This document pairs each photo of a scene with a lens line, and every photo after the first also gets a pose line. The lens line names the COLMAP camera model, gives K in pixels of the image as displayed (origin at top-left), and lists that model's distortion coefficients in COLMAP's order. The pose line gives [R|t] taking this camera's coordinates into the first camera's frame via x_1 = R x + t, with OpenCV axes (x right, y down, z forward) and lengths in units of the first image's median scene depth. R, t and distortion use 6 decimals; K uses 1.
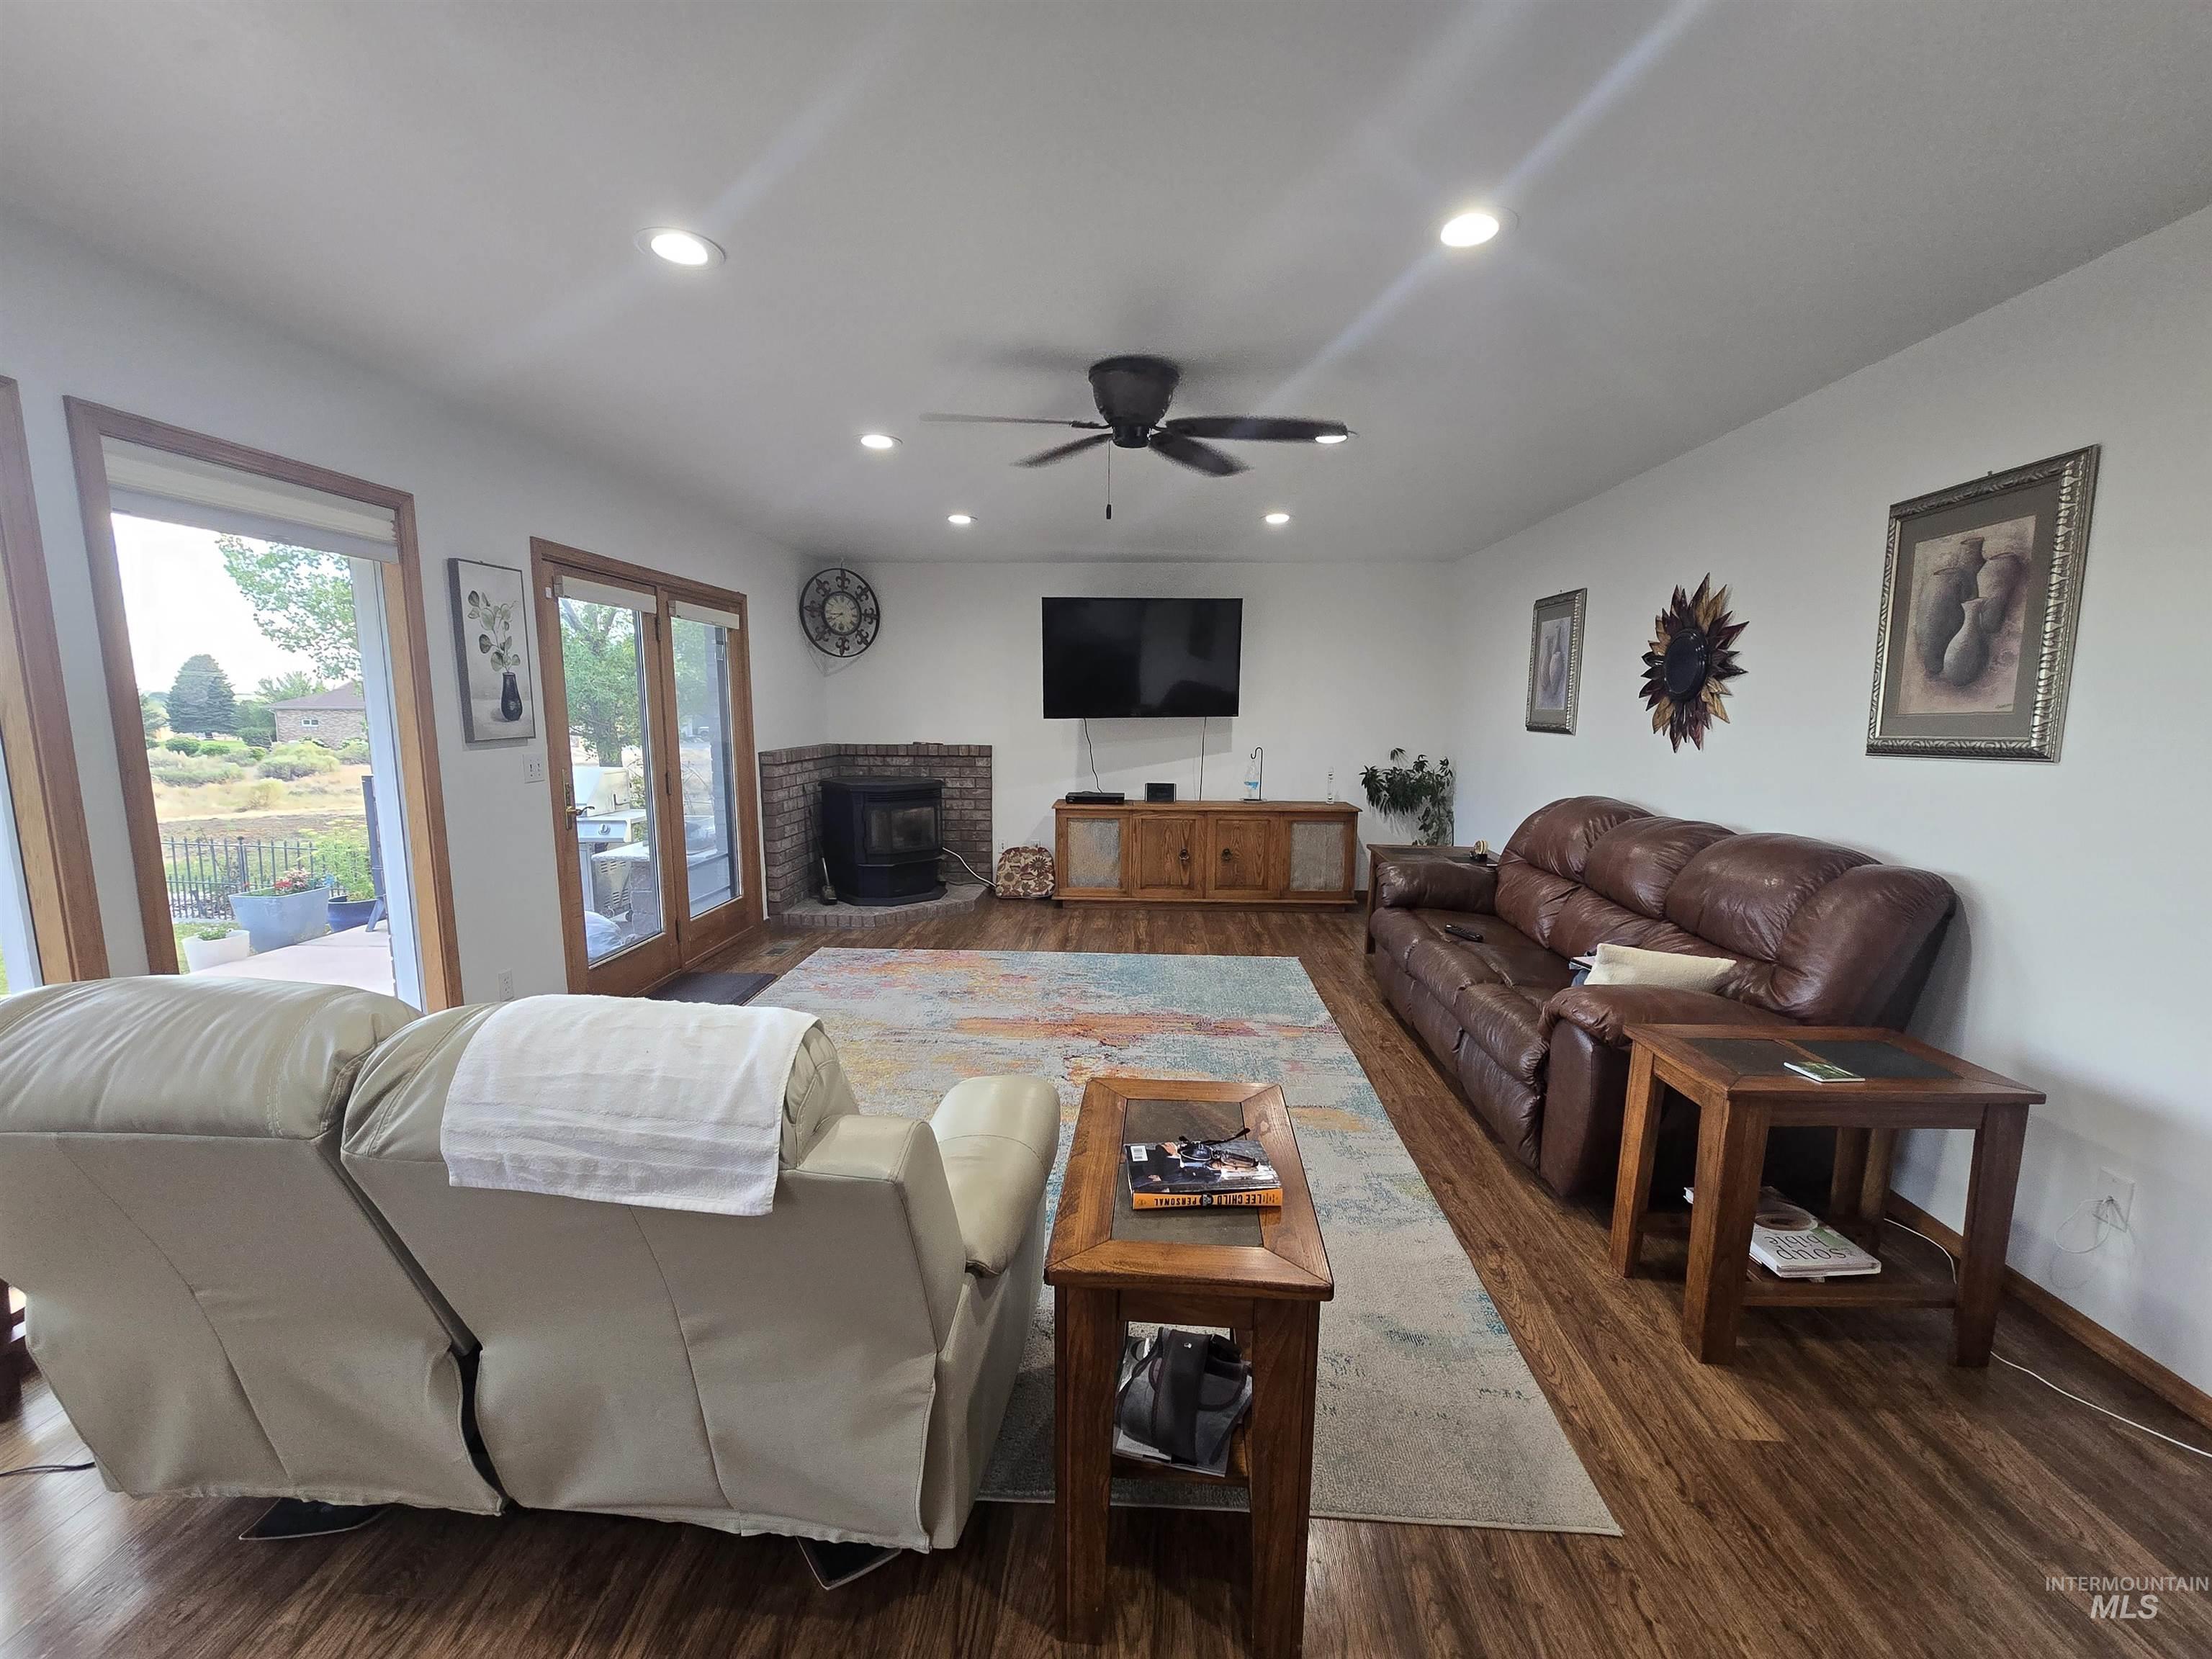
lens RADIAL K [[910.1, 0, 1098.6], [0, 910.1, 835.0], [0, 0, 1]] dist [-0.000886, 0.000689]
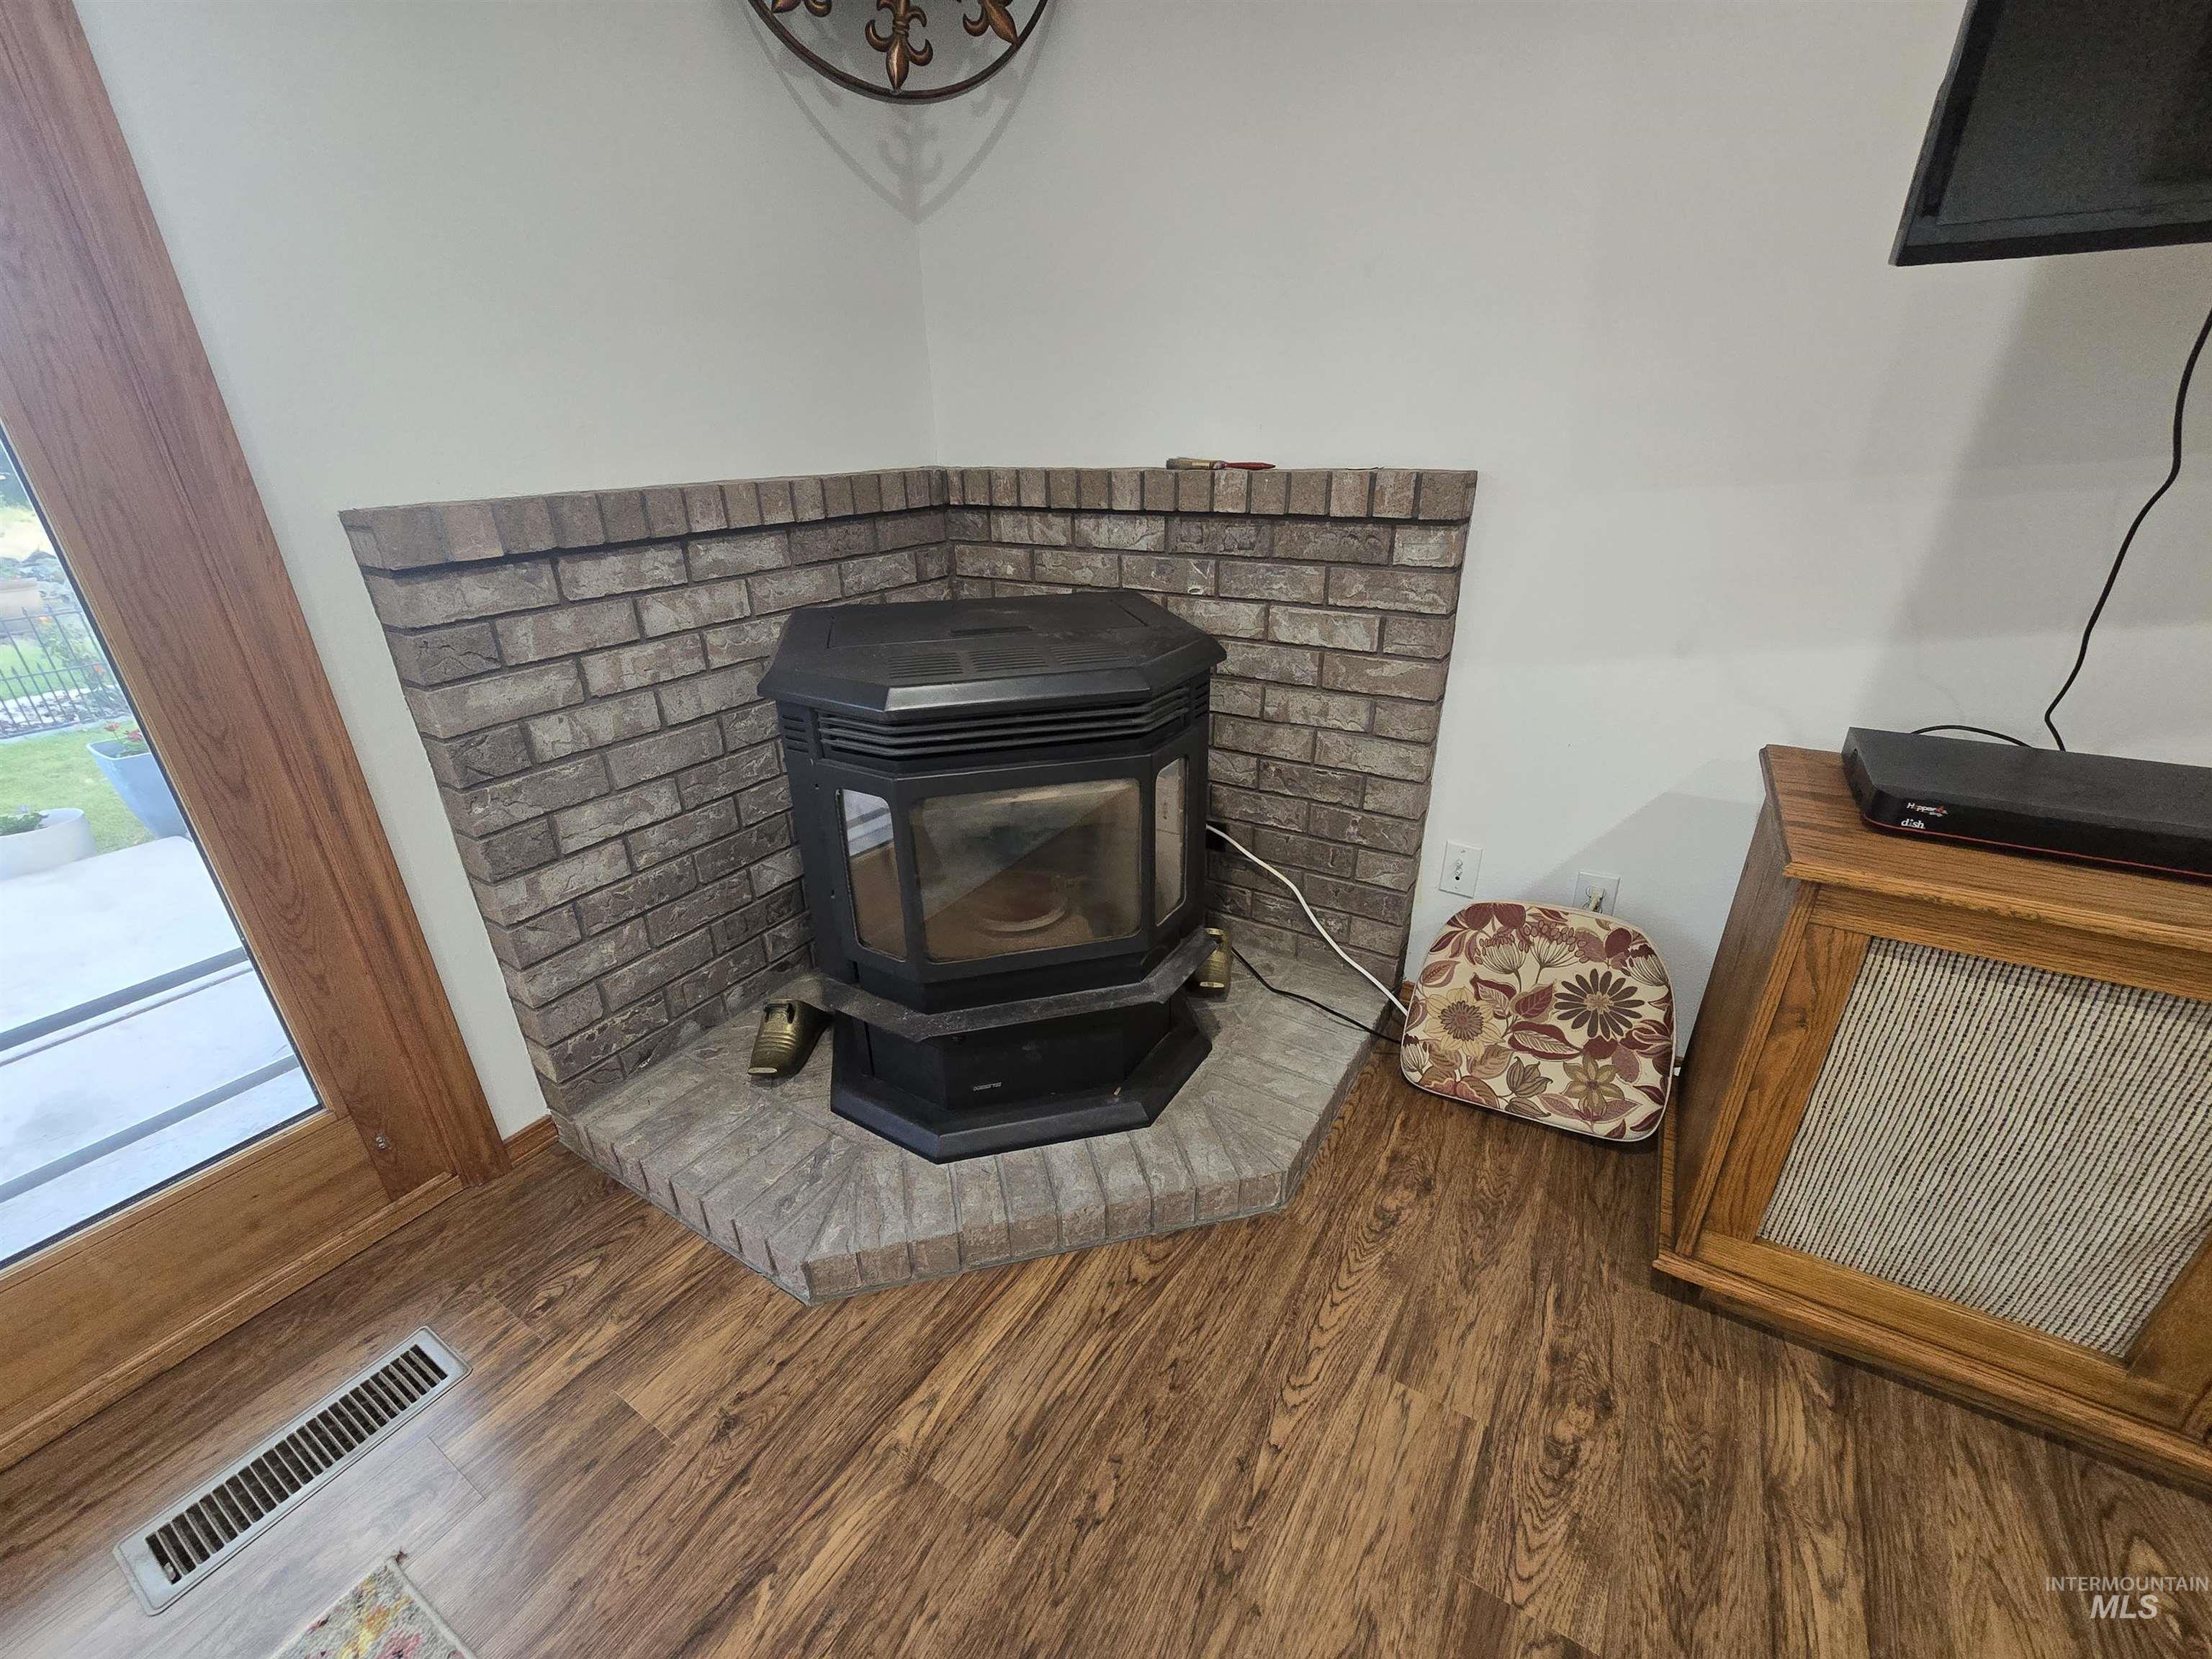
lens RADIAL K [[910.1, 0, 1111.2], [0, 910.1, 840.6], [0, 0, 1]] dist [-0.000886, 0.000689]
pose [[0.871303, 0.177844, -0.457386, -0.098511], [-0.040518, 0.954913, 0.294109, -0.095519], [0.489069, -0.237725, 0.839225, 0.966522]]
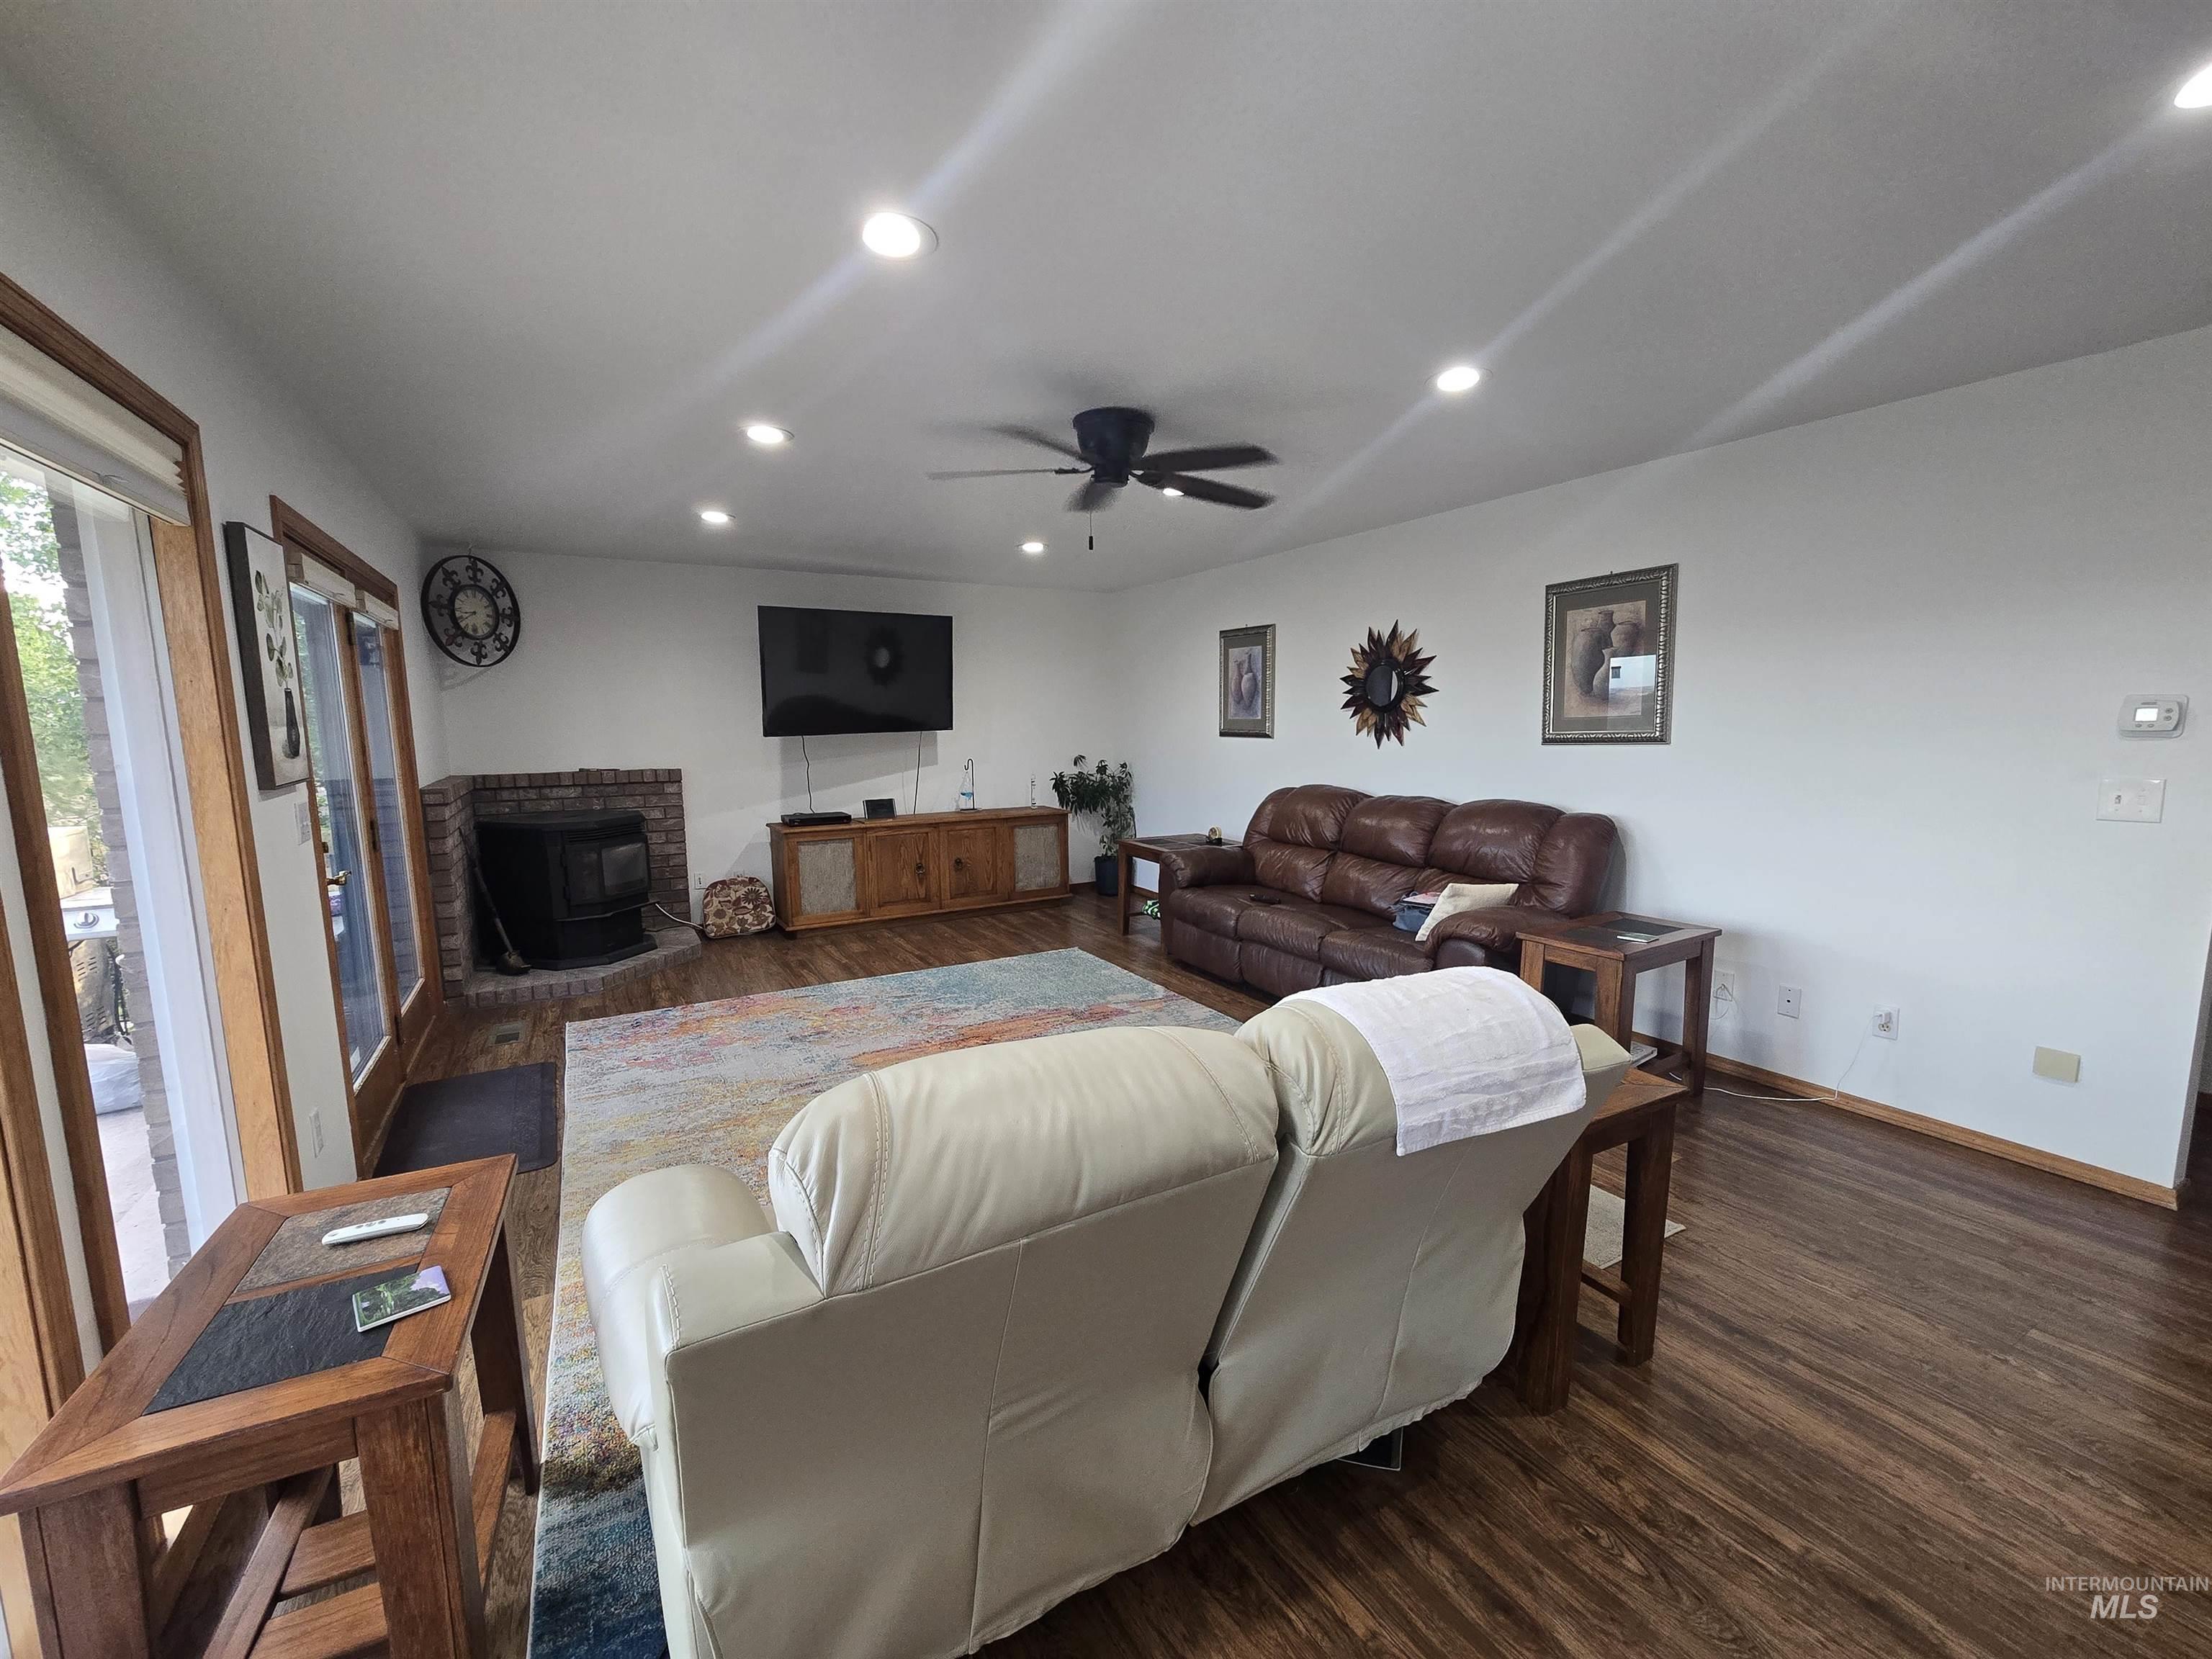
lens RADIAL K [[910.1, 0, 1100.3], [0, 910.1, 835.2], [0, 0, 1]] dist [-0.000886, 0.000689]
pose [[0.840608, -0.083132, 0.535227, -0.331868], [0.090494, 0.995818, 0.012545, -0.011249], [-0.534031, 0.037889, 0.844615, 0.050108]]
